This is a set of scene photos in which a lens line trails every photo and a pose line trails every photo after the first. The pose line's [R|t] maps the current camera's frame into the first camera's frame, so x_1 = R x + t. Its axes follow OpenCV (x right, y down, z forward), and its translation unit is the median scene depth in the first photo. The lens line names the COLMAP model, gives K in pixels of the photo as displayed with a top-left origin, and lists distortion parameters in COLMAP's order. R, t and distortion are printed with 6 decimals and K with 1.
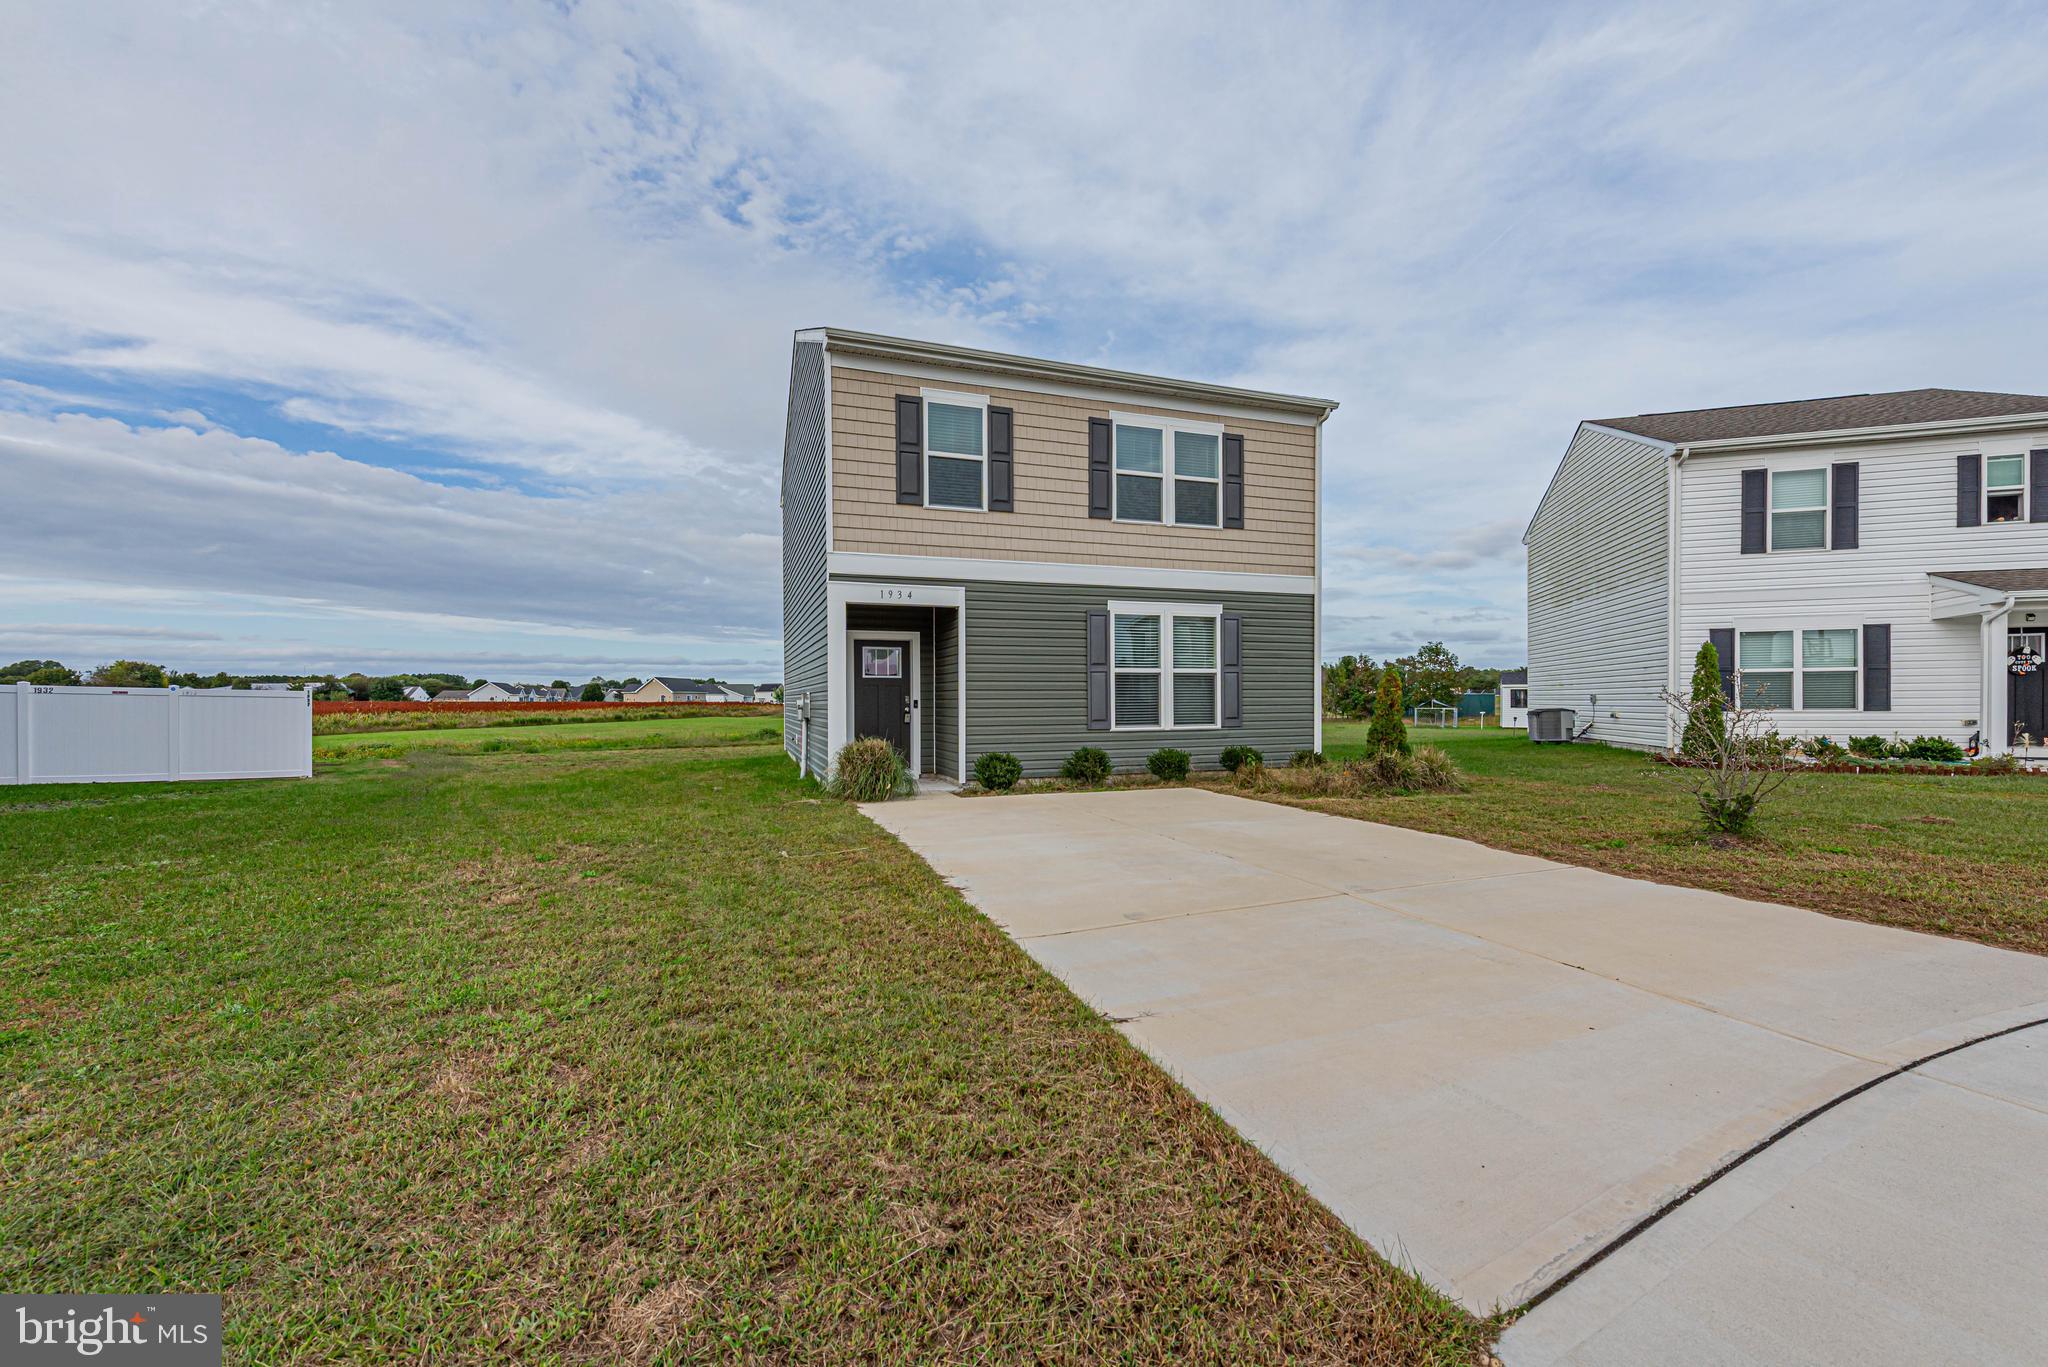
lens RADIAL K [[772.5, 0, 1026.1], [0, 772.5, 708.8], [0, 0, 1]] dist [0.011903, 0.000007]
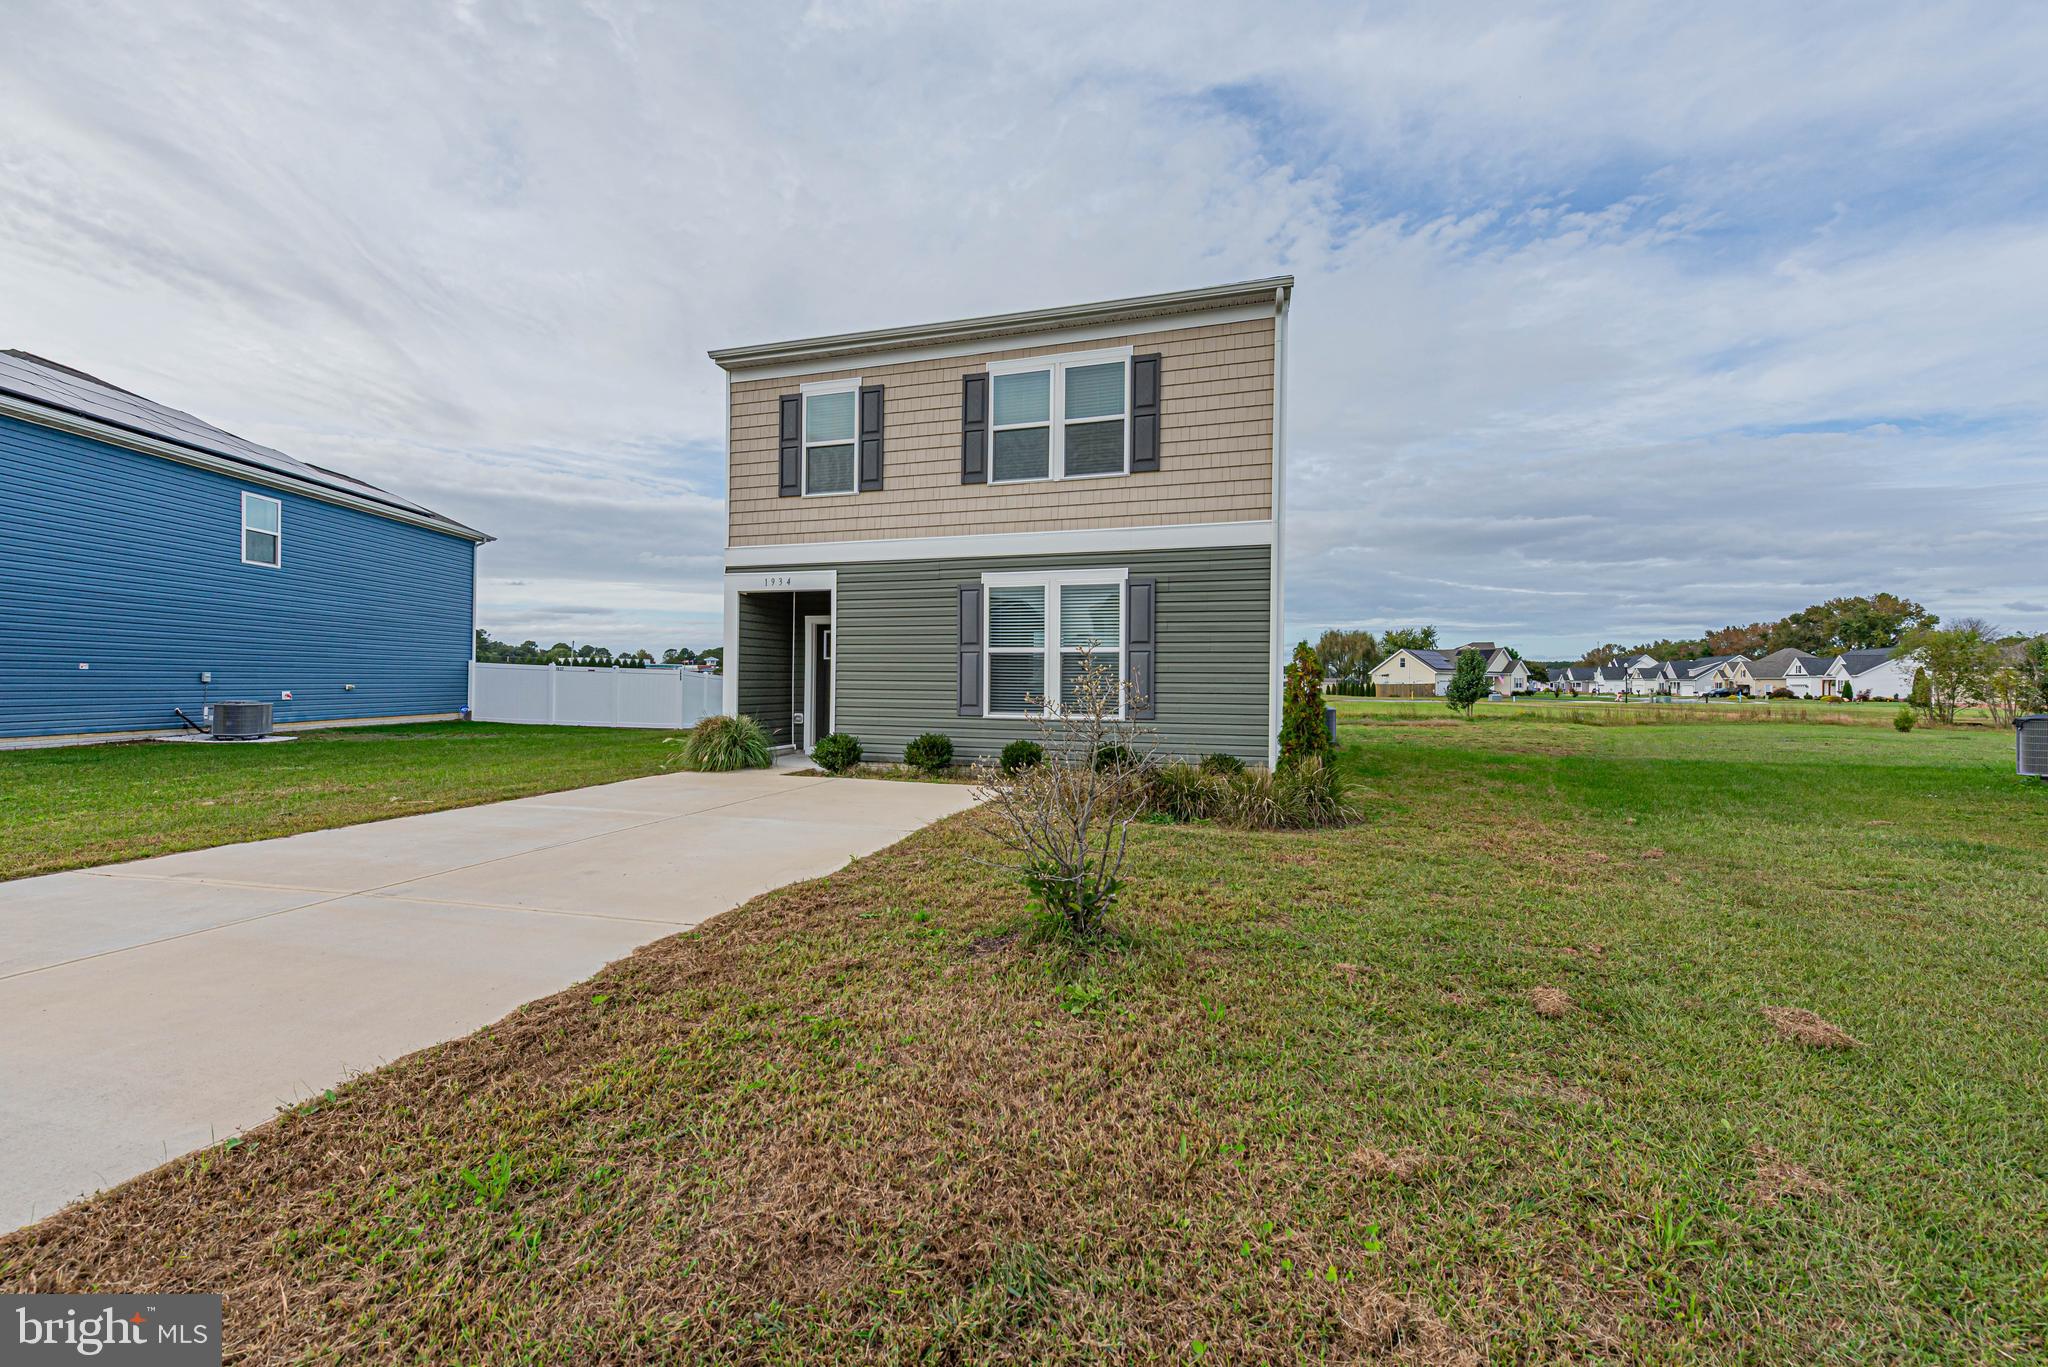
lens RADIAL K [[826.5, 0, 1003.7], [0, 826.5, 685.0], [0, 0, 1]] dist [0.009446, -0.000034]
pose [[0.805037, 0.016659, -0.592991, 0.696448], [-0.021078, 0.999778, -0.000529, -0.009258], [0.592850, 0.012925, 0.805209, 0.237375]]
